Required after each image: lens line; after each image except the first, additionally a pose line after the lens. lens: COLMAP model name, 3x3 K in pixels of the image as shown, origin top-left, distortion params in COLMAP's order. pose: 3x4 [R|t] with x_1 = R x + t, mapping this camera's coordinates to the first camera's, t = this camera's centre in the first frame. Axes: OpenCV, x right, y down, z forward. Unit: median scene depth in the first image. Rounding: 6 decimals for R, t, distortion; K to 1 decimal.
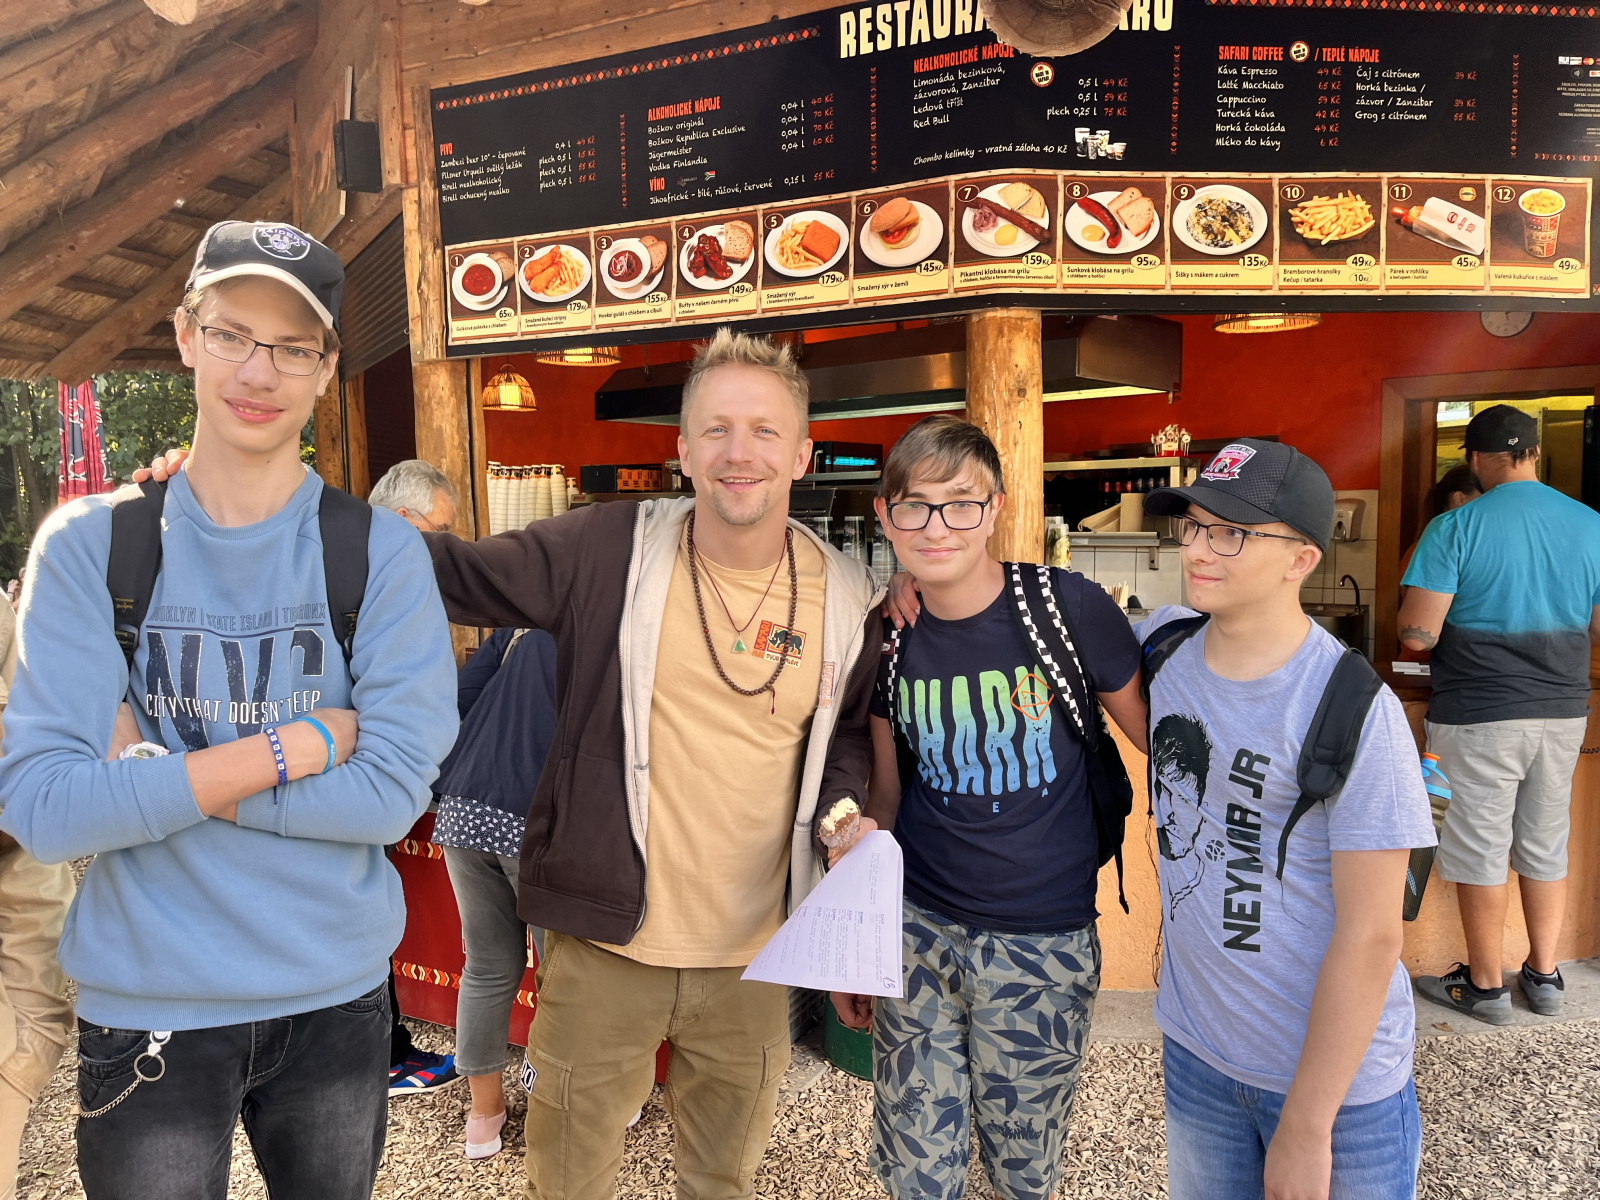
lens RADIAL K [[1207.6, 0, 799.4], [0, 1207.6, 588.4], [0, 0, 1]] dist [-0.004249, -0.072670]
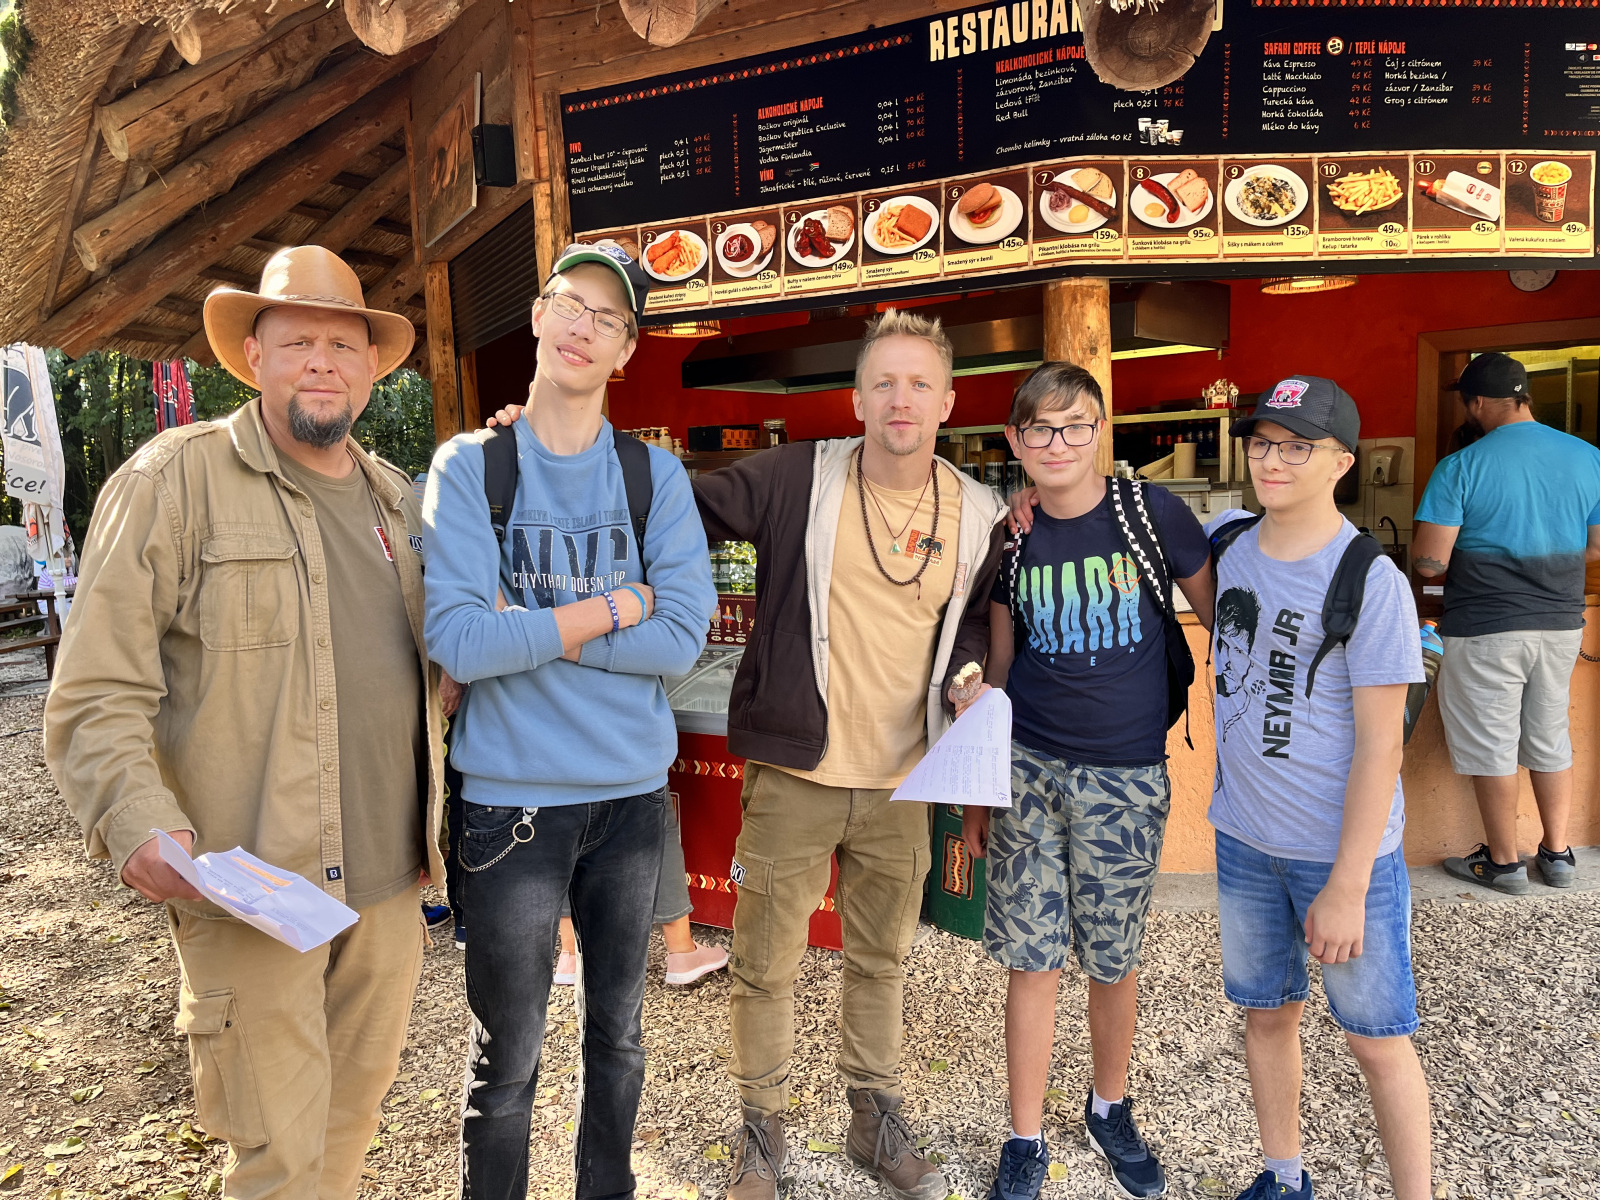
lens RADIAL K [[1206.4, 0, 800.0], [0, 1206.4, 600.0], [0, 0, 1]] dist [-0.001203, -0.076592]
pose [[0.999140, -0.016831, -0.037904, -0.057344], [0.018183, 0.999200, 0.035614, 0.029913], [0.037275, -0.036272, 0.998647, -0.172247]]
